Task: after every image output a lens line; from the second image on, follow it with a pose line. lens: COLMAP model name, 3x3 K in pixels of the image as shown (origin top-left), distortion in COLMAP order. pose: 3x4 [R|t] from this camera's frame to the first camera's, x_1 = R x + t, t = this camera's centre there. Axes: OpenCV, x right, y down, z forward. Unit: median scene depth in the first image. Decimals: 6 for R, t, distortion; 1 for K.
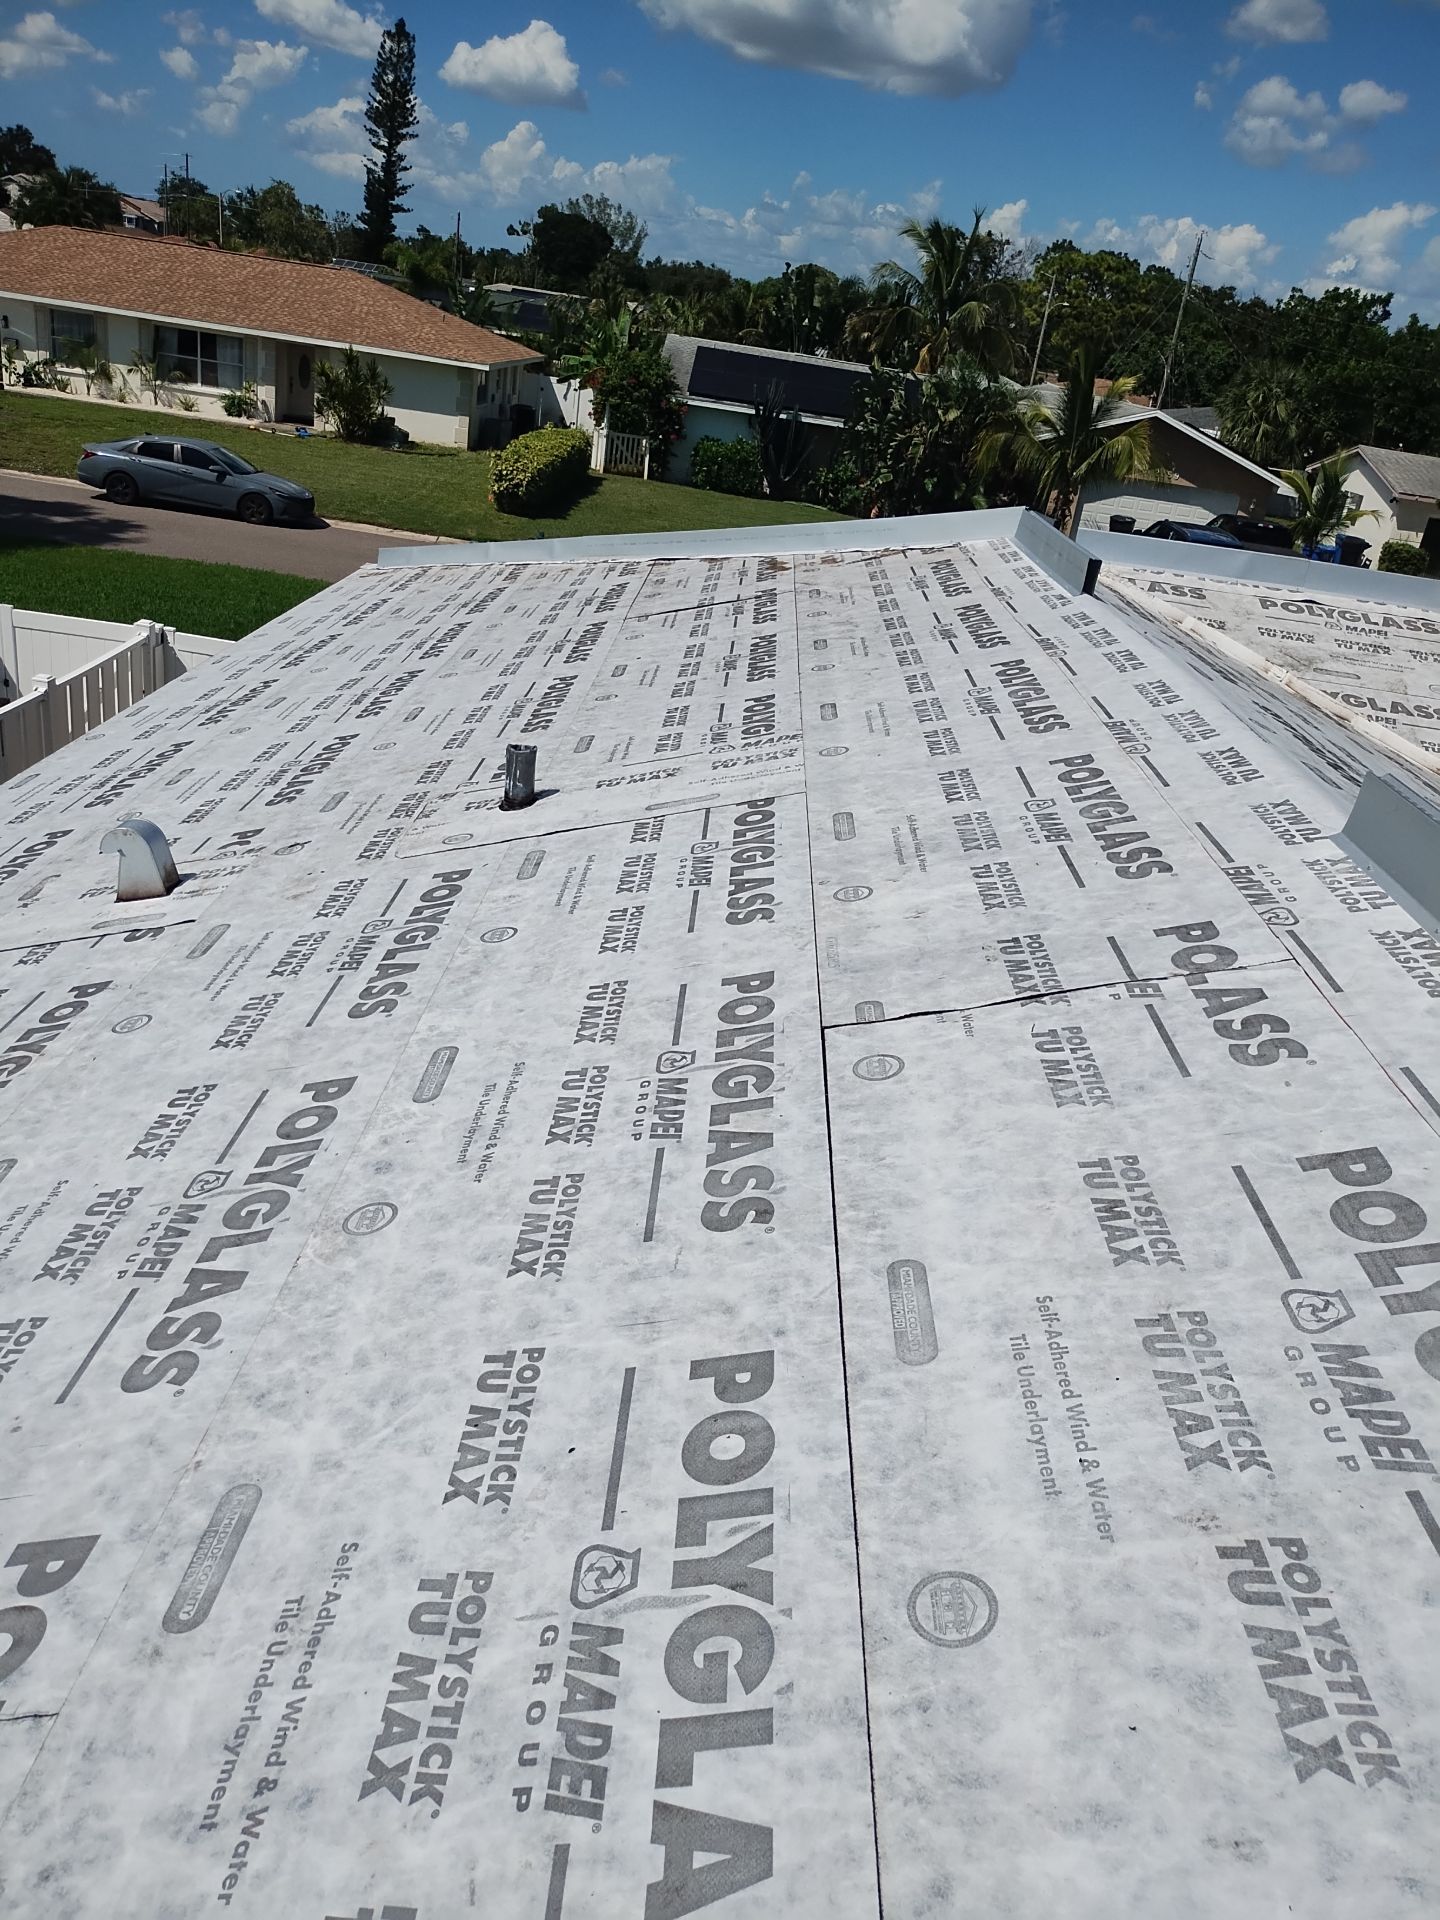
lens RADIAL K [[1529.1, 0, 720.0], [0, 1529.1, 960.0], [0, 0, 1]] dist [0.121458, -0.217580]
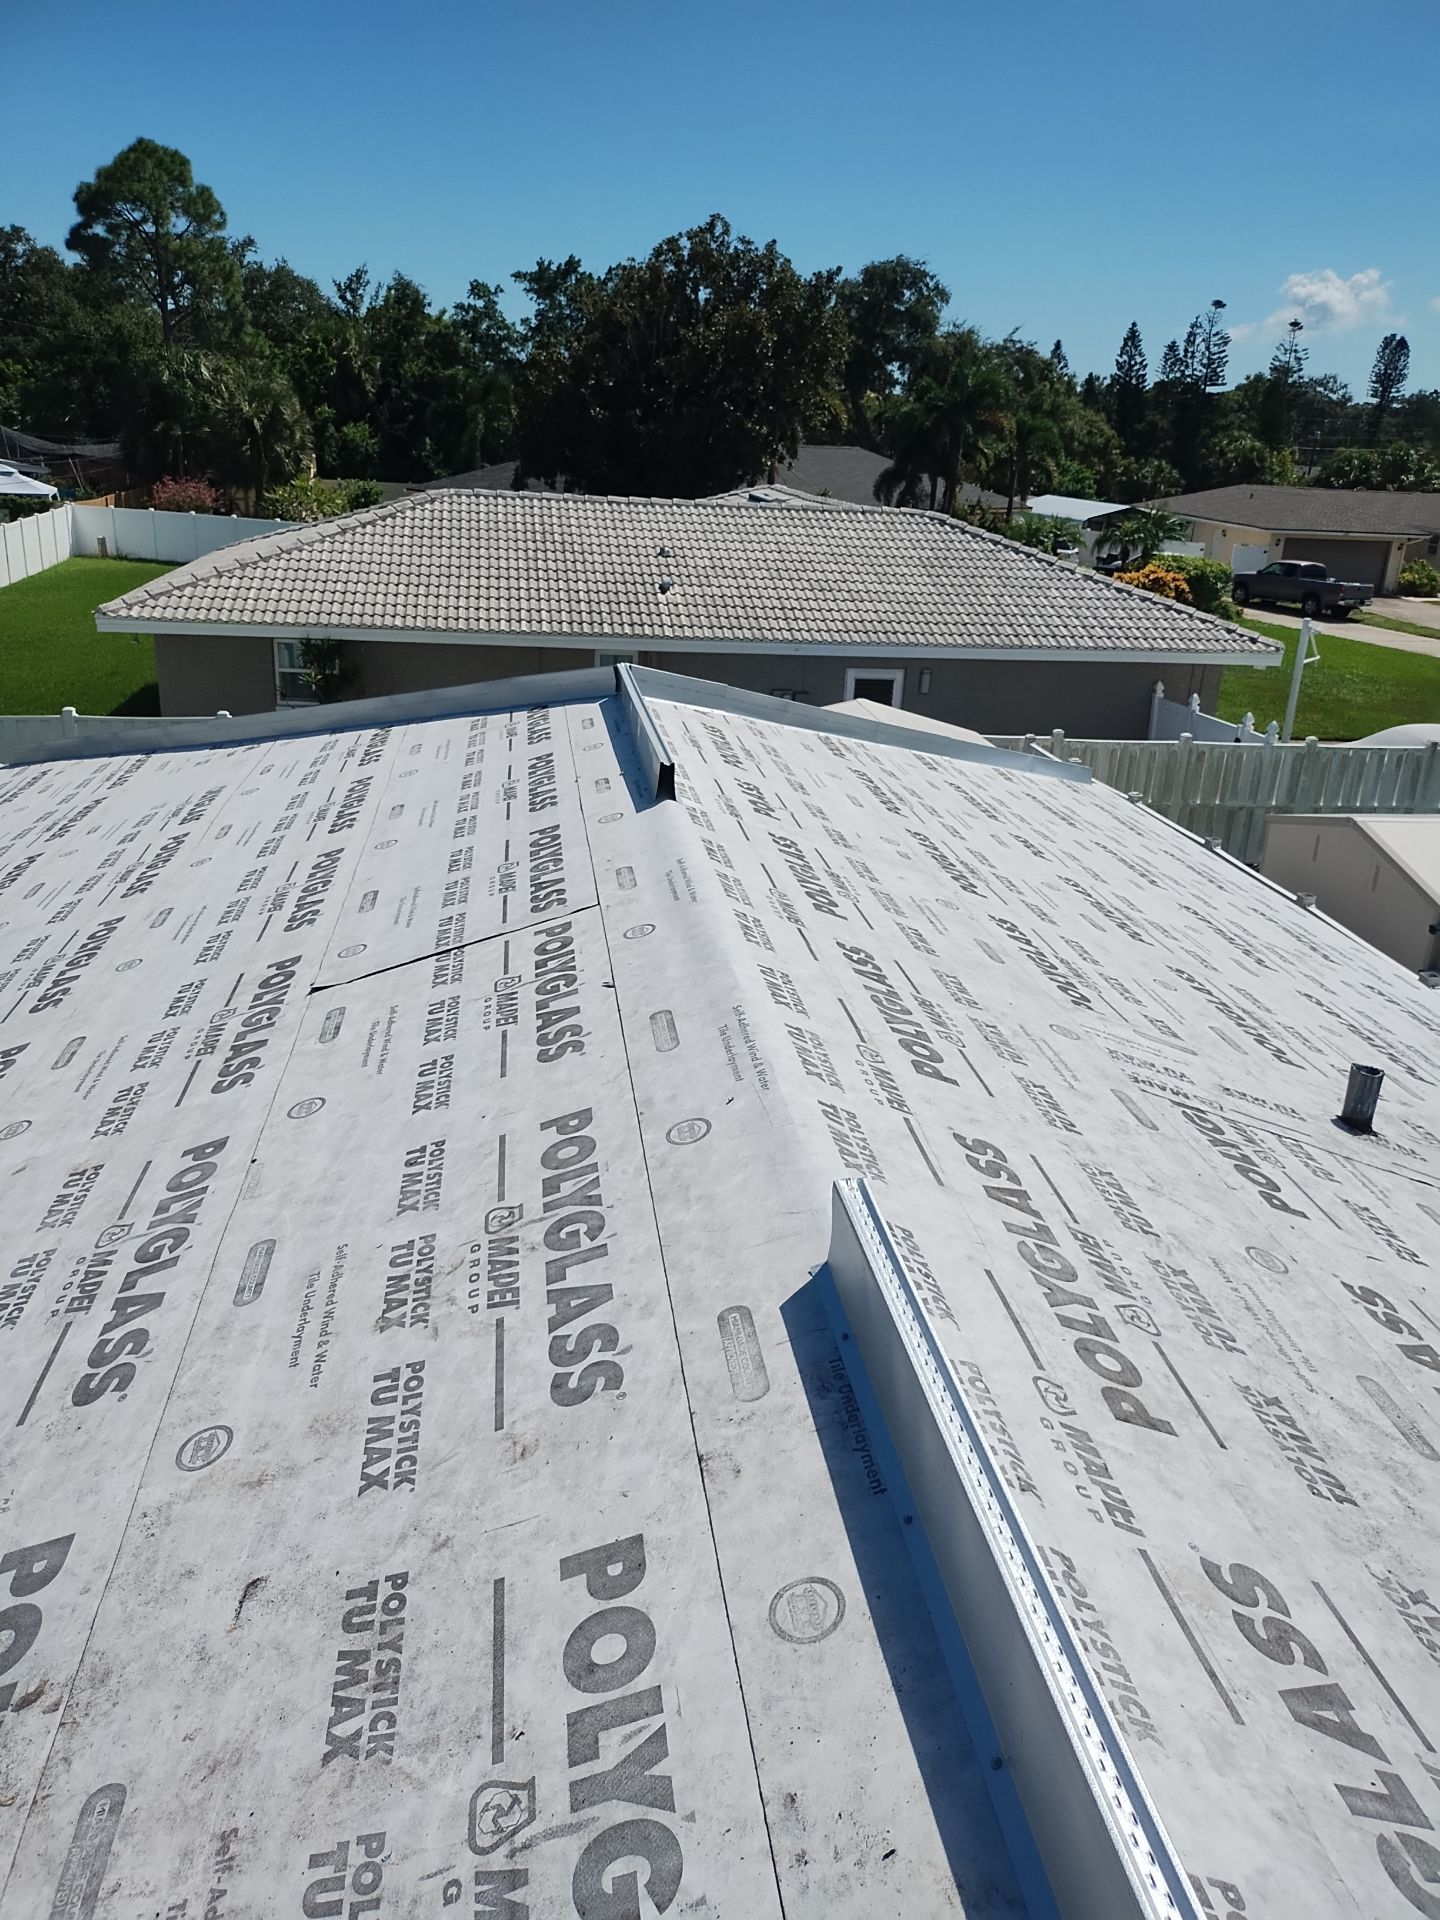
lens RADIAL K [[972.9, 0, 694.7], [0, 972.9, 960.8], [0, 0, 1]] dist [-0.048118, 0.001267]
pose [[0.980769, -0.117801, 0.155615, 0.013974], [0.100185, 0.988115, 0.116583, -0.157215], [-0.167499, -0.098751, 0.980914, 0.373986]]
